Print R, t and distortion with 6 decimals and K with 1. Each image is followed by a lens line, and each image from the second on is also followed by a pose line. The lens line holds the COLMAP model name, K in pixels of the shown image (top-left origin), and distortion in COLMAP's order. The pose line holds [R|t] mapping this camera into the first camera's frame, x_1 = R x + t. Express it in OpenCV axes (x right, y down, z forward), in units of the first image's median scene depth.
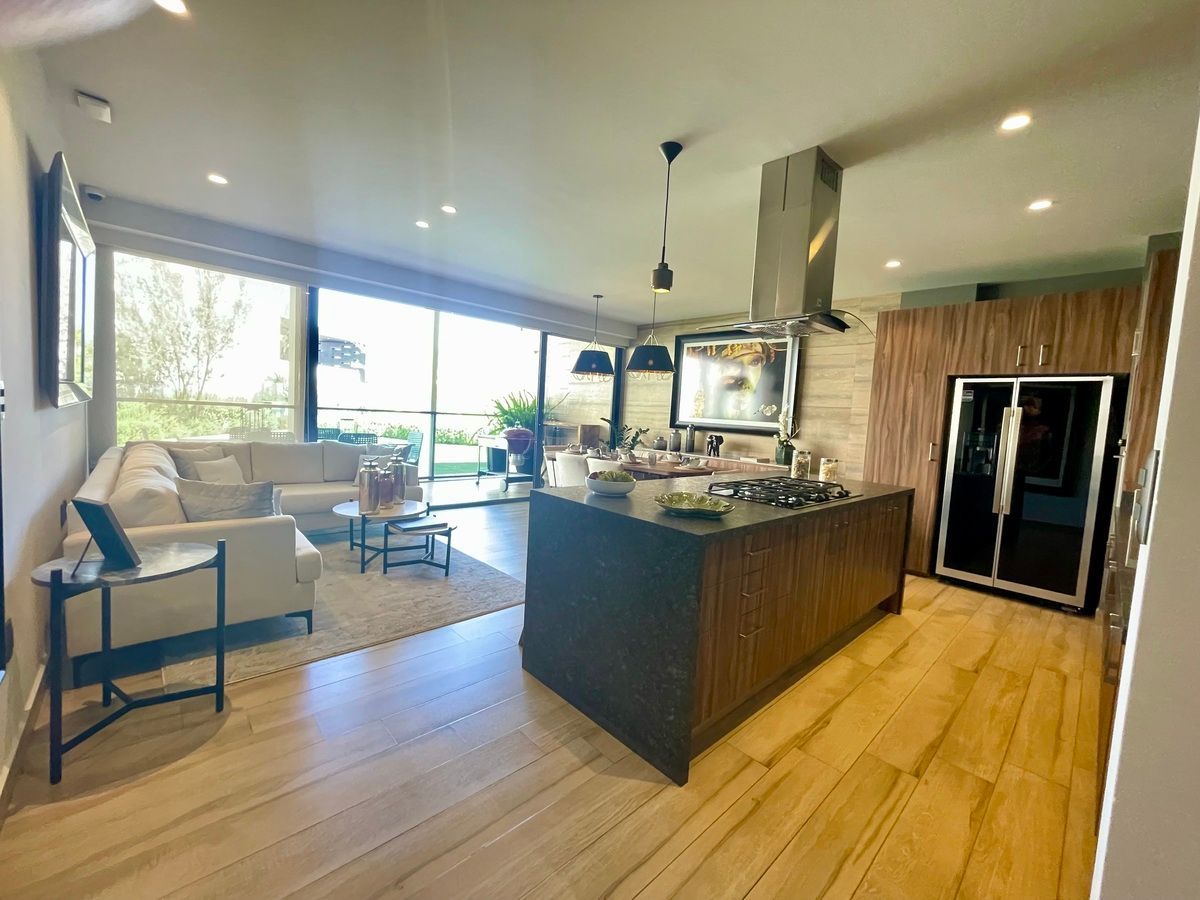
lens RADIAL K [[483.6, 0, 600.0], [0, 483.6, 450.0], [0, 0, 1]] dist [-0.002015, -0.000550]
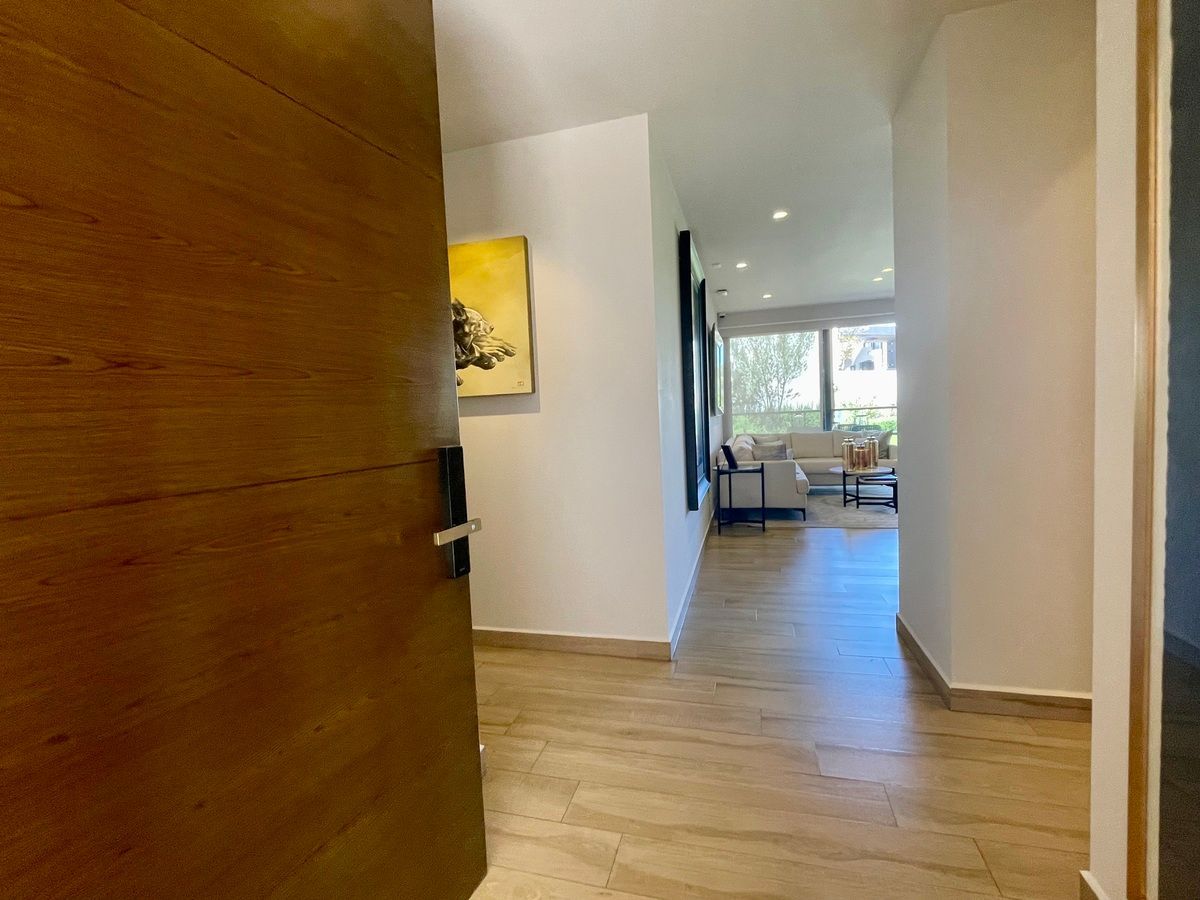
lens RADIAL K [[540.0, 0, 600.0], [0, 540.0, 450.0], [0, 0, 1]] dist [-0.008534, -0.000468]
pose [[0.511814, -0.029297, -0.858597, 0.649798], [0.016729, 0.999569, -0.024135, 0.093075], [0.858934, -0.002011, 0.512083, -0.633956]]
